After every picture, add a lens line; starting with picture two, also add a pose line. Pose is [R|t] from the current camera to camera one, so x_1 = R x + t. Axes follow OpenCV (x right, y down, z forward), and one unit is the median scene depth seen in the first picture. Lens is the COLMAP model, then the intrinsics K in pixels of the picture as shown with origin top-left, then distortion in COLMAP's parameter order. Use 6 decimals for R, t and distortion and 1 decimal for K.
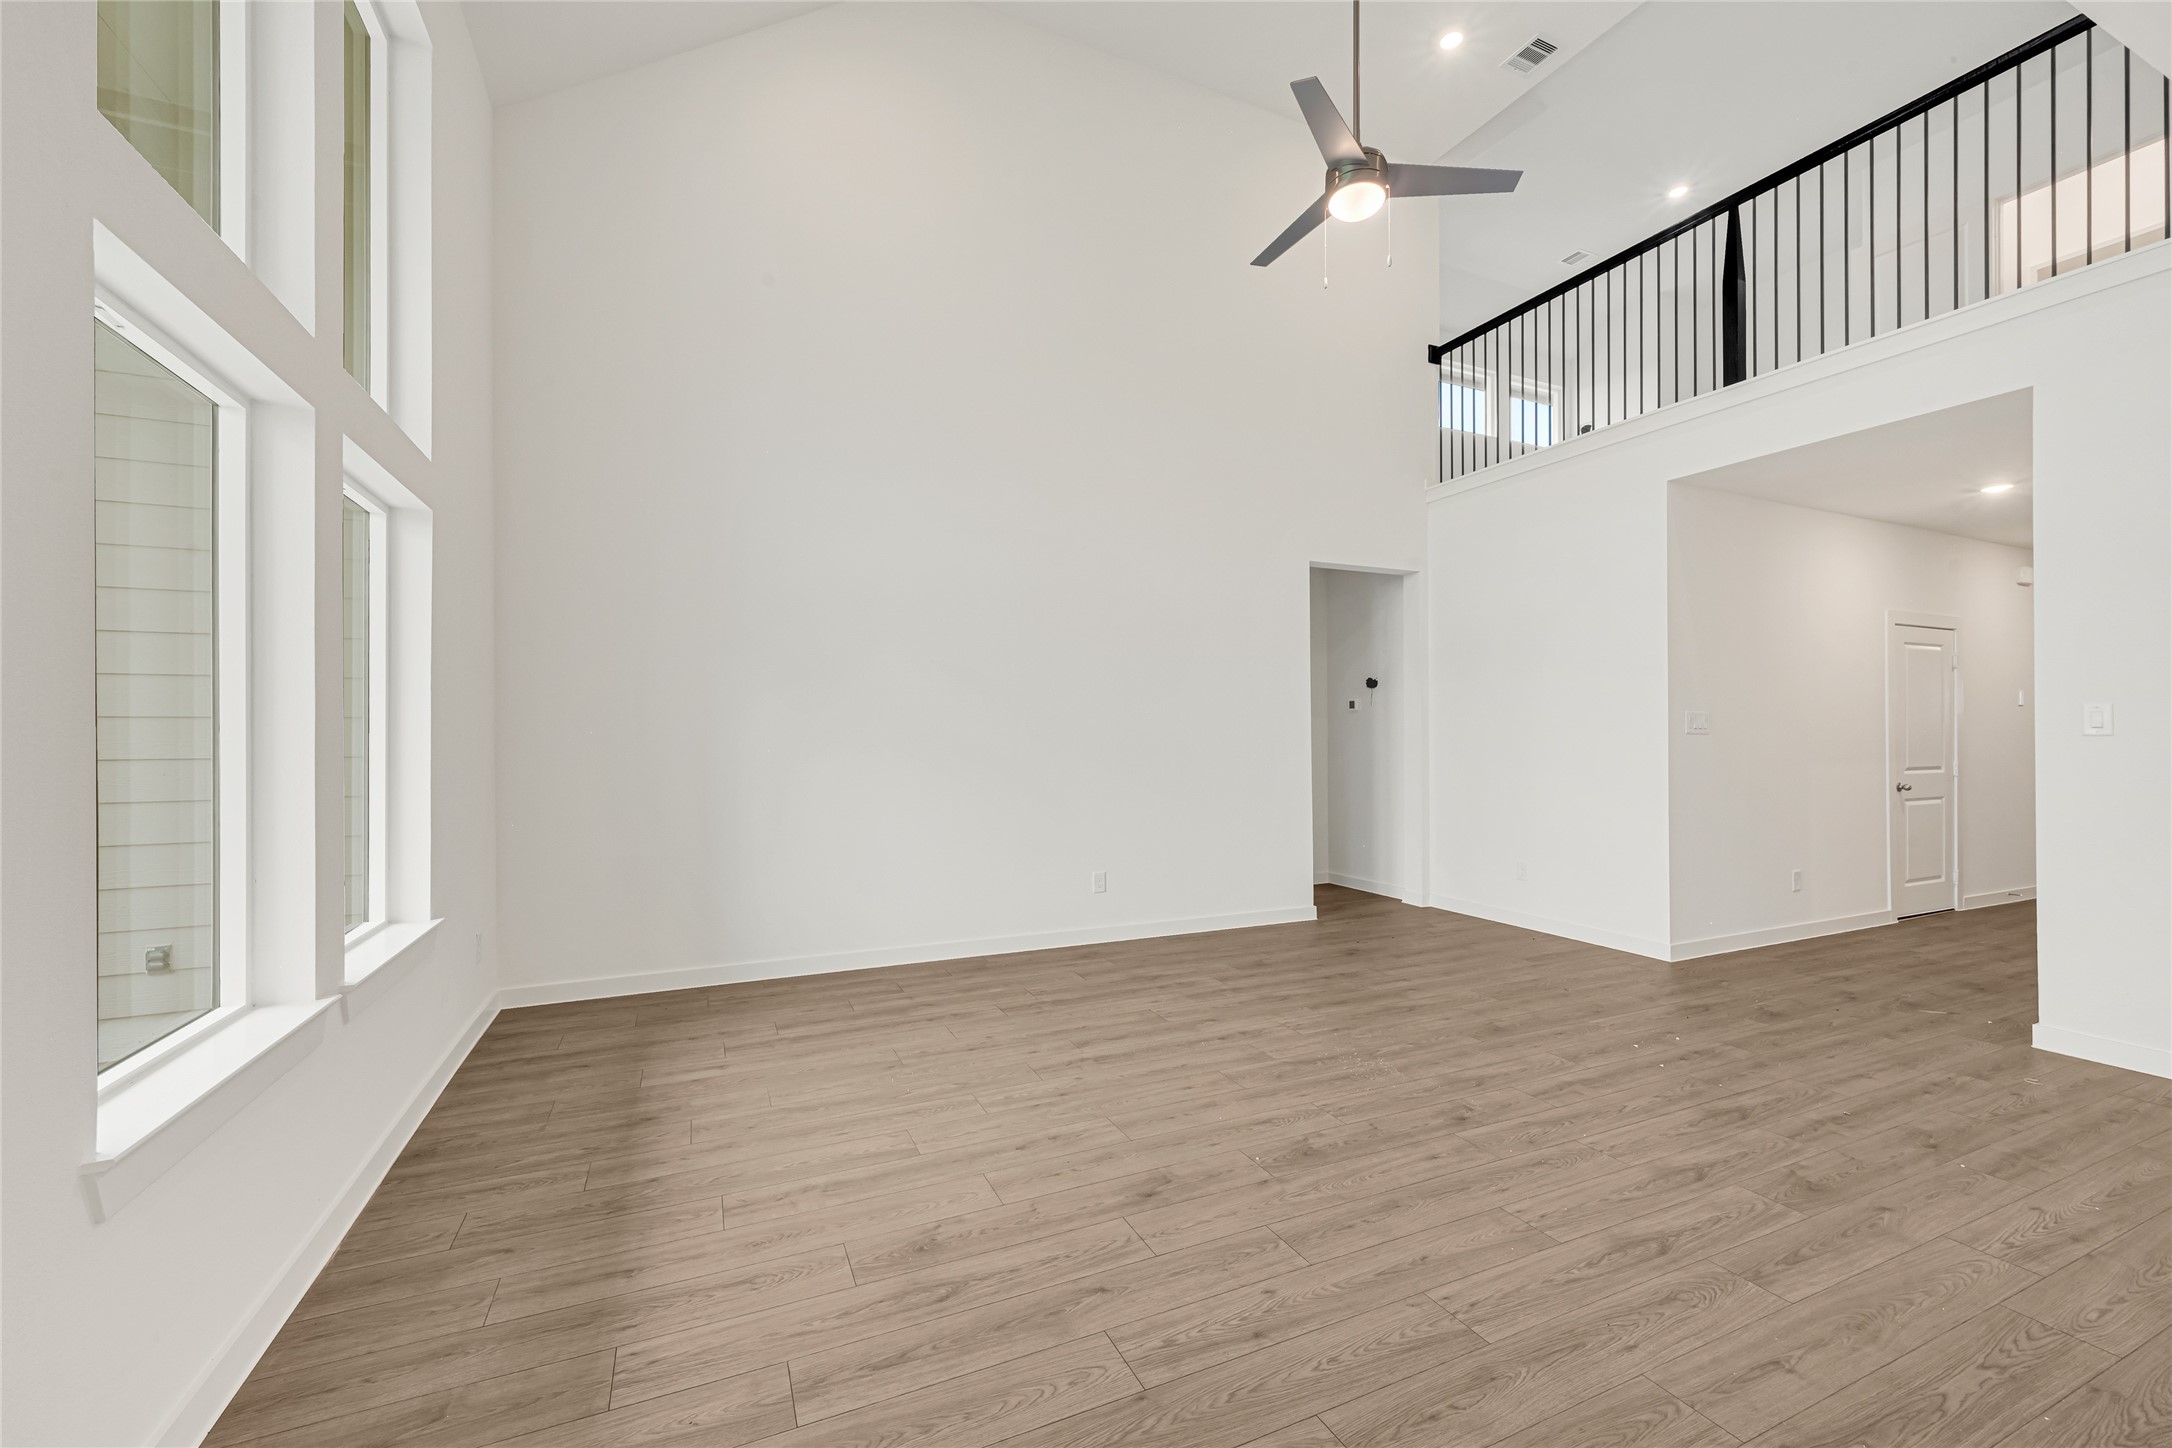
lens RADIAL K [[871.9, 0, 1093.0], [0, 871.9, 732.6], [0, 0, 1]] dist [0.000159, -0.000108]
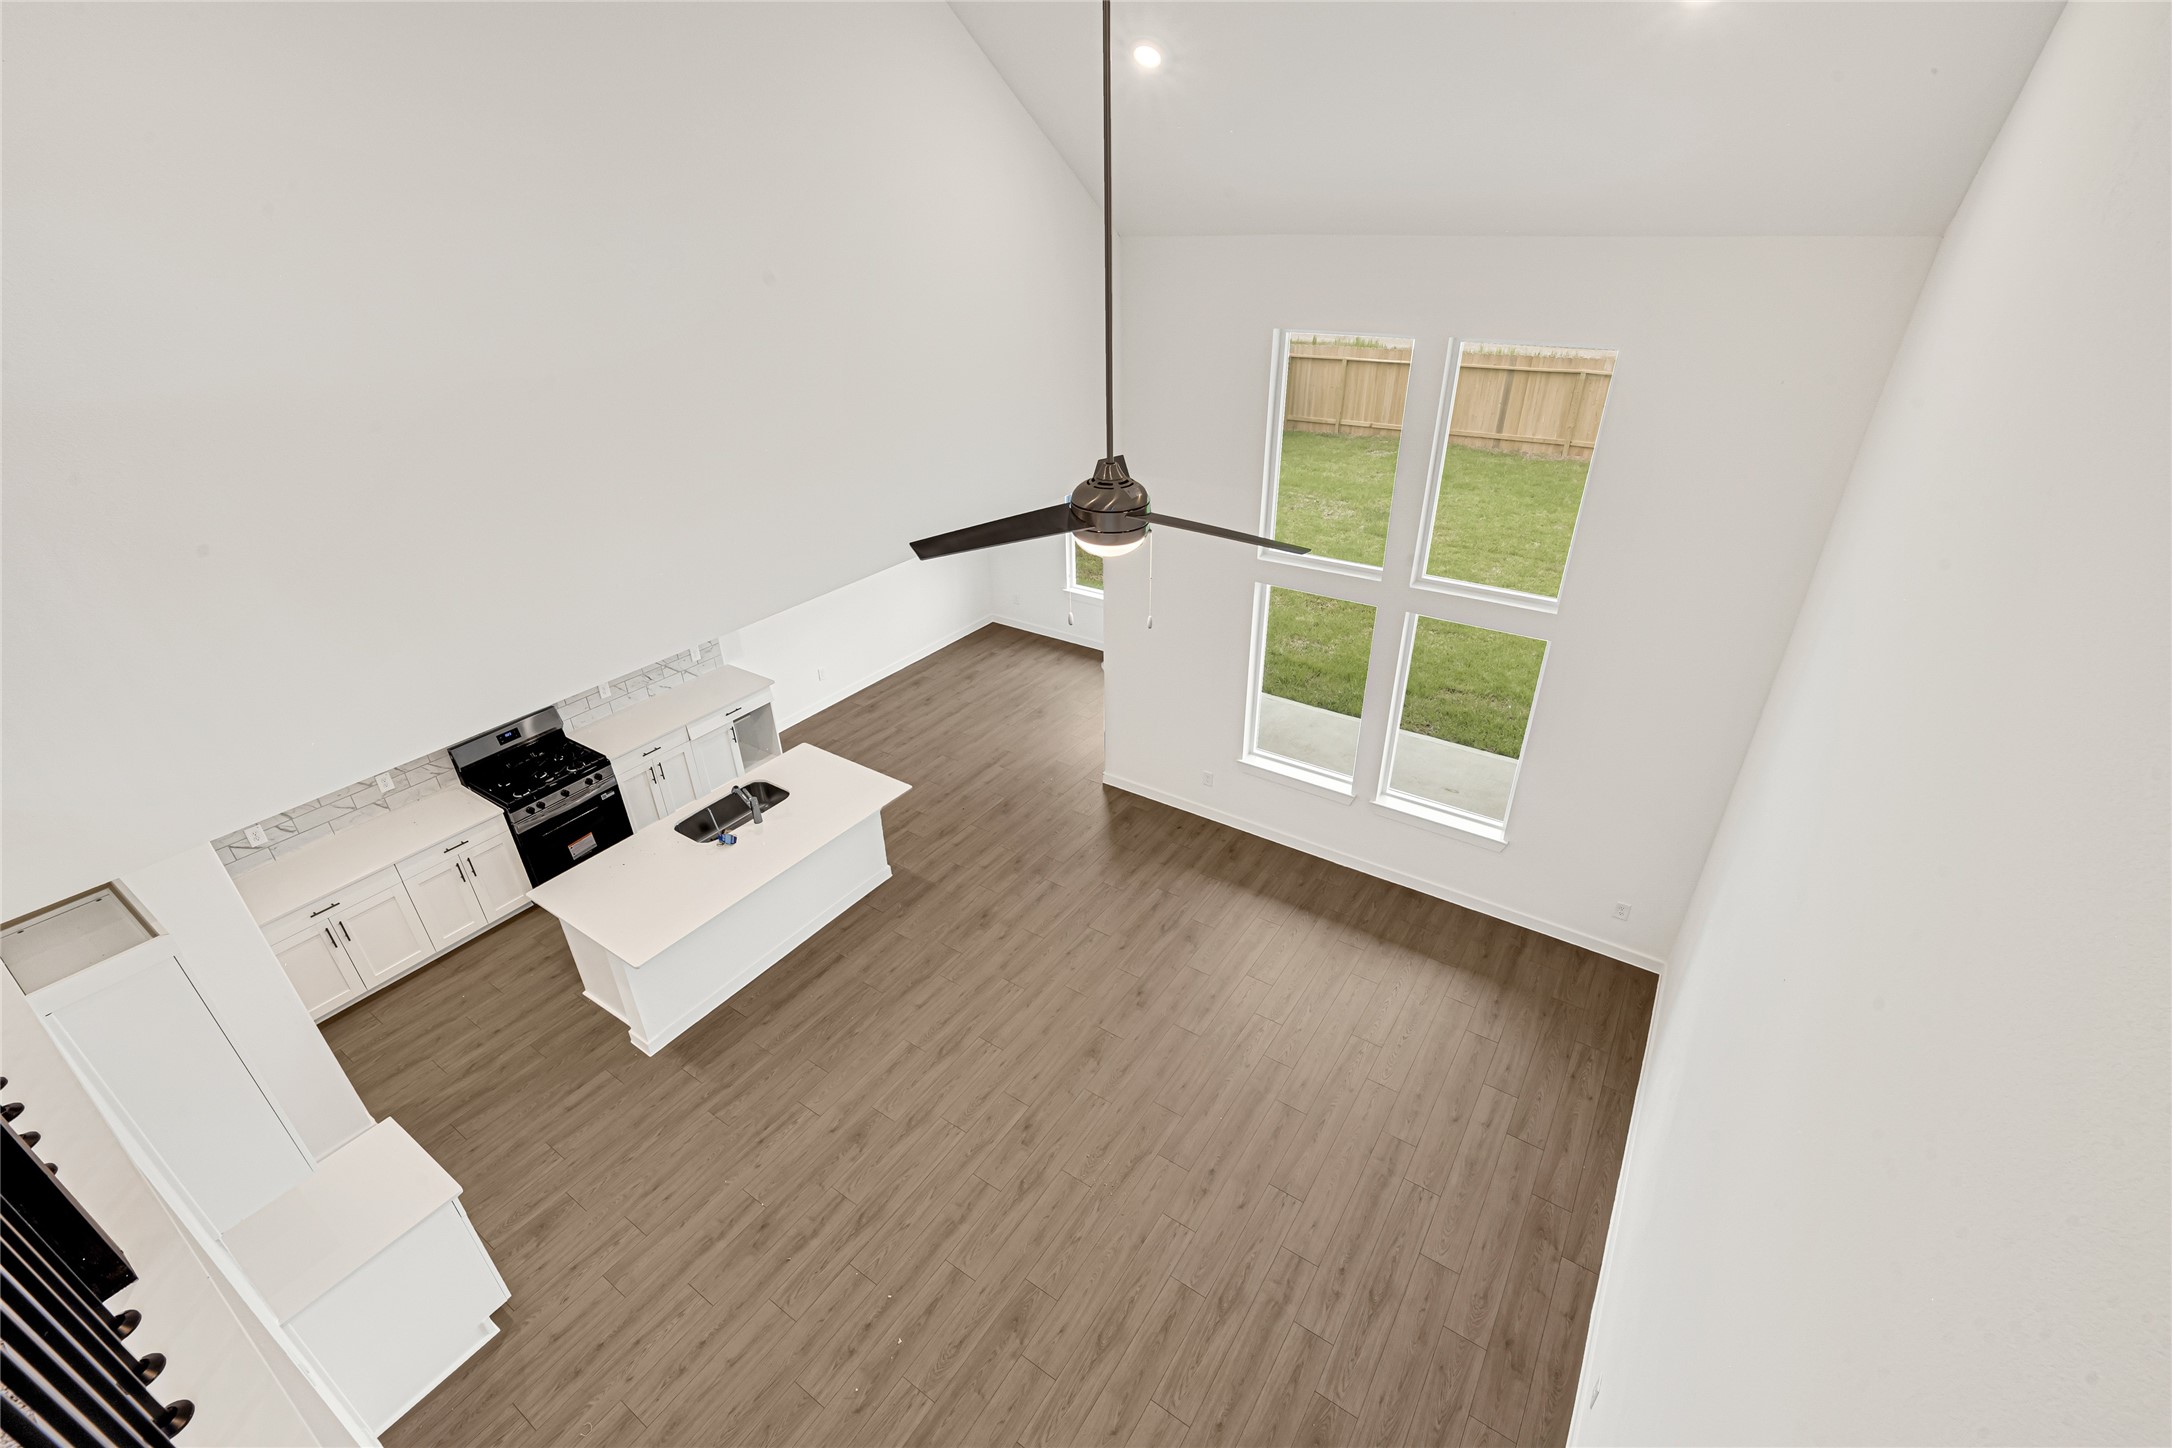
lens RADIAL K [[930.9, 0, 1091.2], [0, 930.9, 727.8], [0, 0, 1]] dist [0.000607, -0.000037]
pose [[-0.852399, 0.270728, -0.447351, 0.752797], [0.019550, 0.871434, 0.490124, -0.895359], [0.522526, 0.409036, -0.748102, 1.728284]]
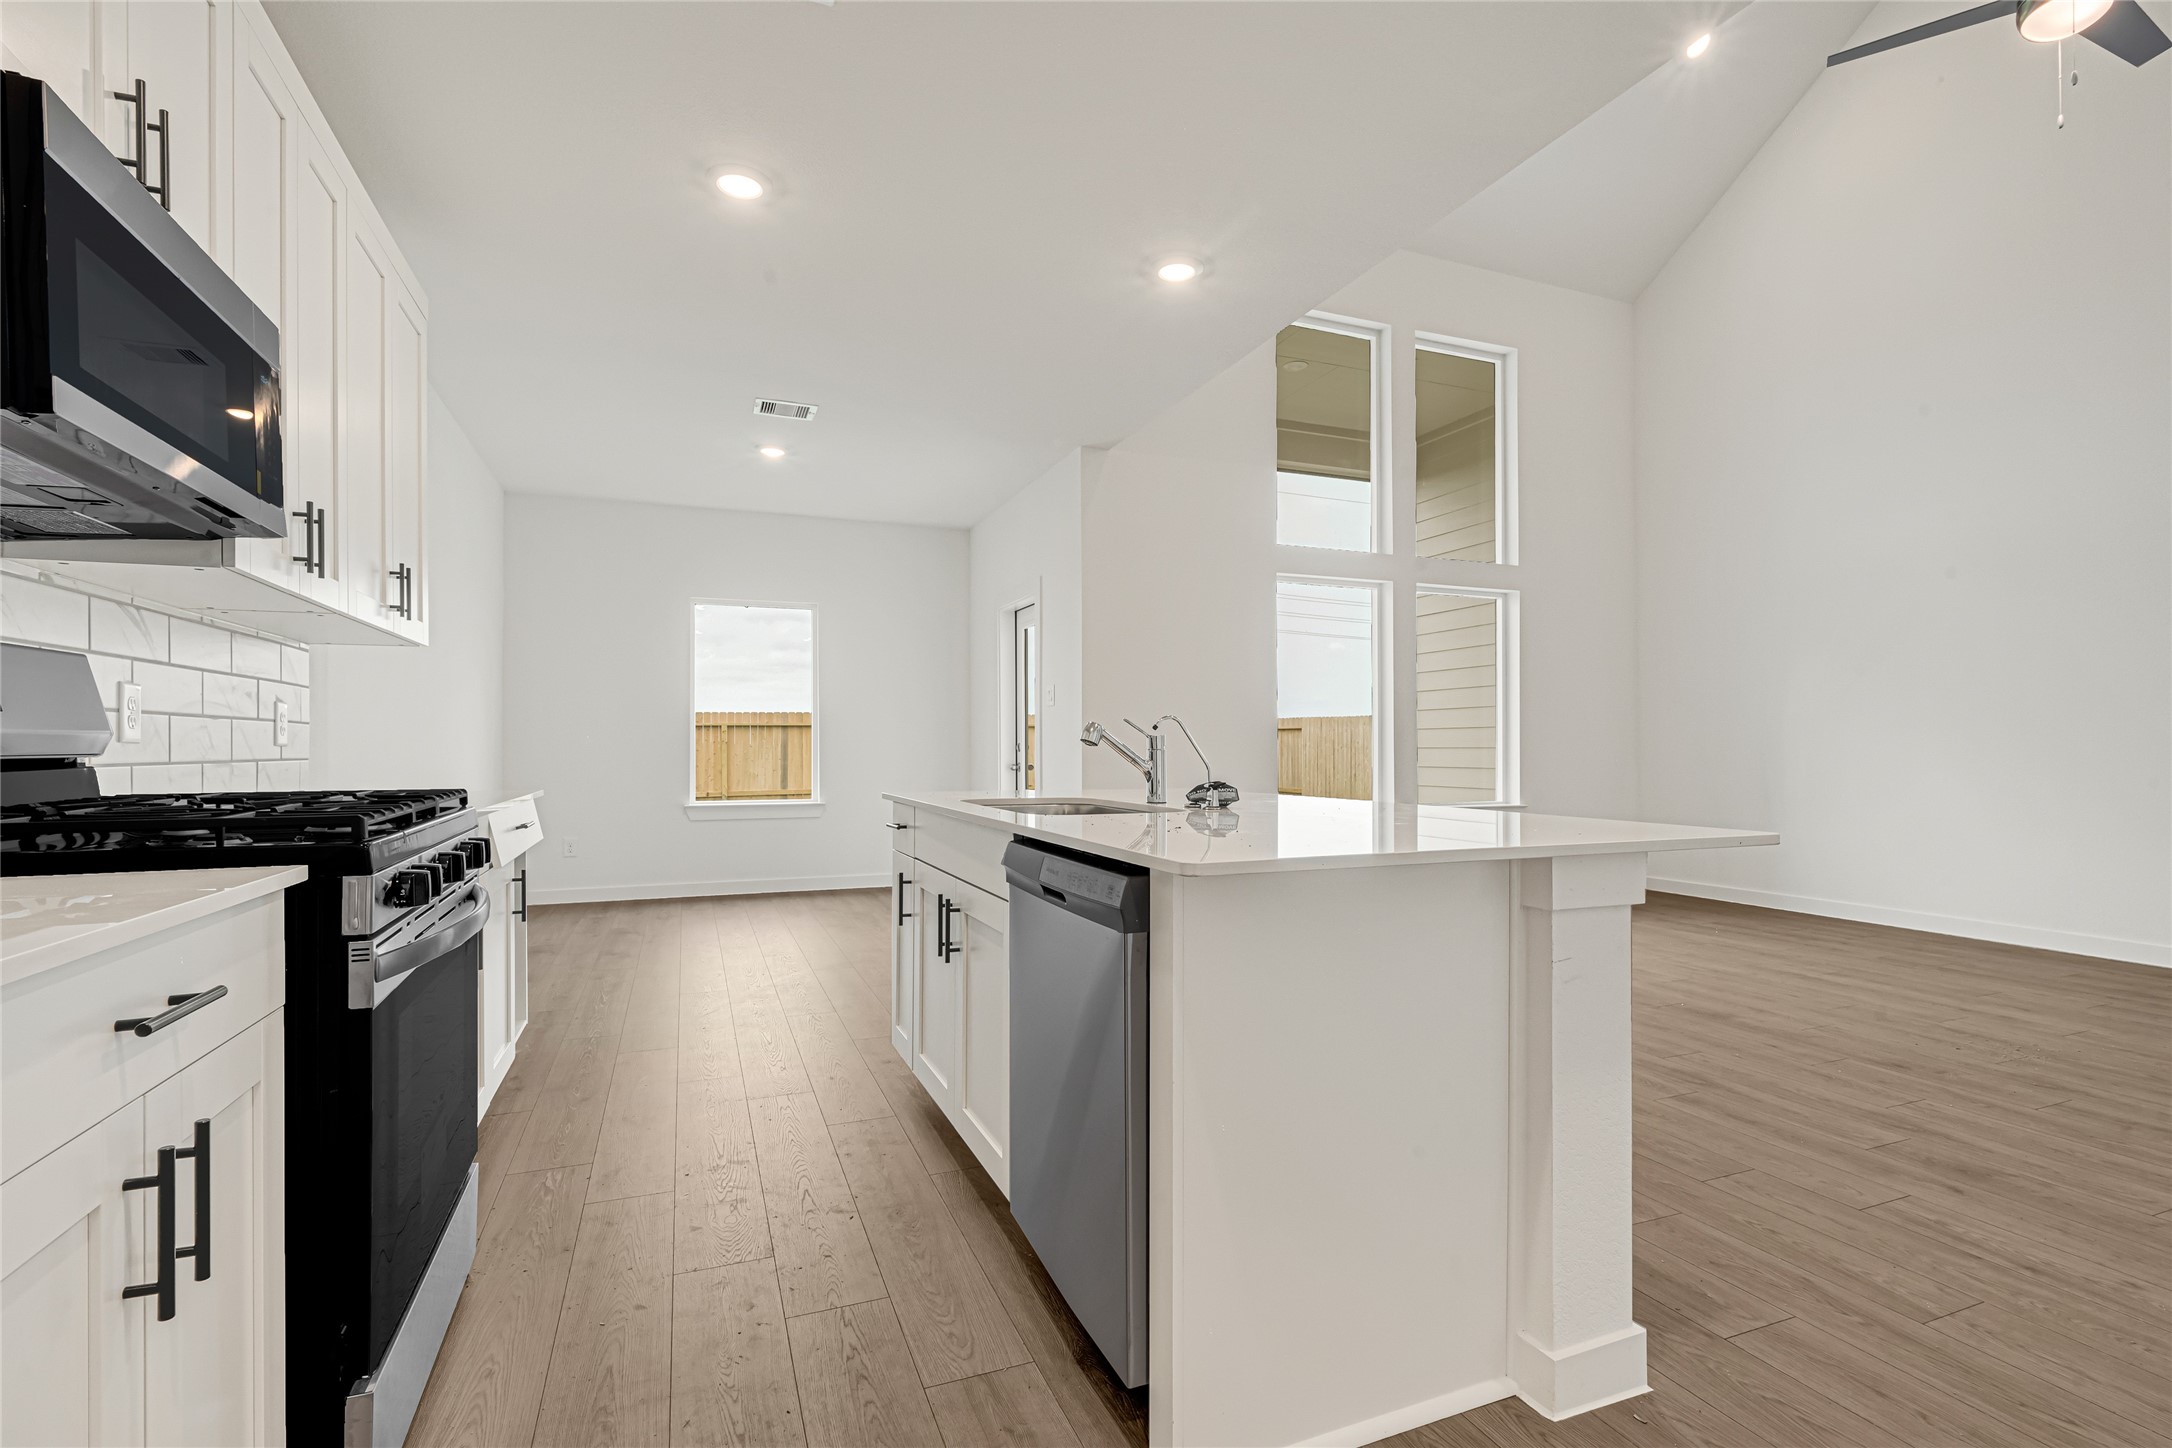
lens RADIAL K [[1001.3, 0, 1085.5], [0, 1001.3, 736.8], [0, 0, 1]] dist [0.000204, -0.000239]
pose [[-0.042156, -0.007423, -0.999083, 1.309126], [0.004852, 0.999959, -0.007634, 0.069731], [0.999099, -0.005169, -0.042118, 0.126301]]
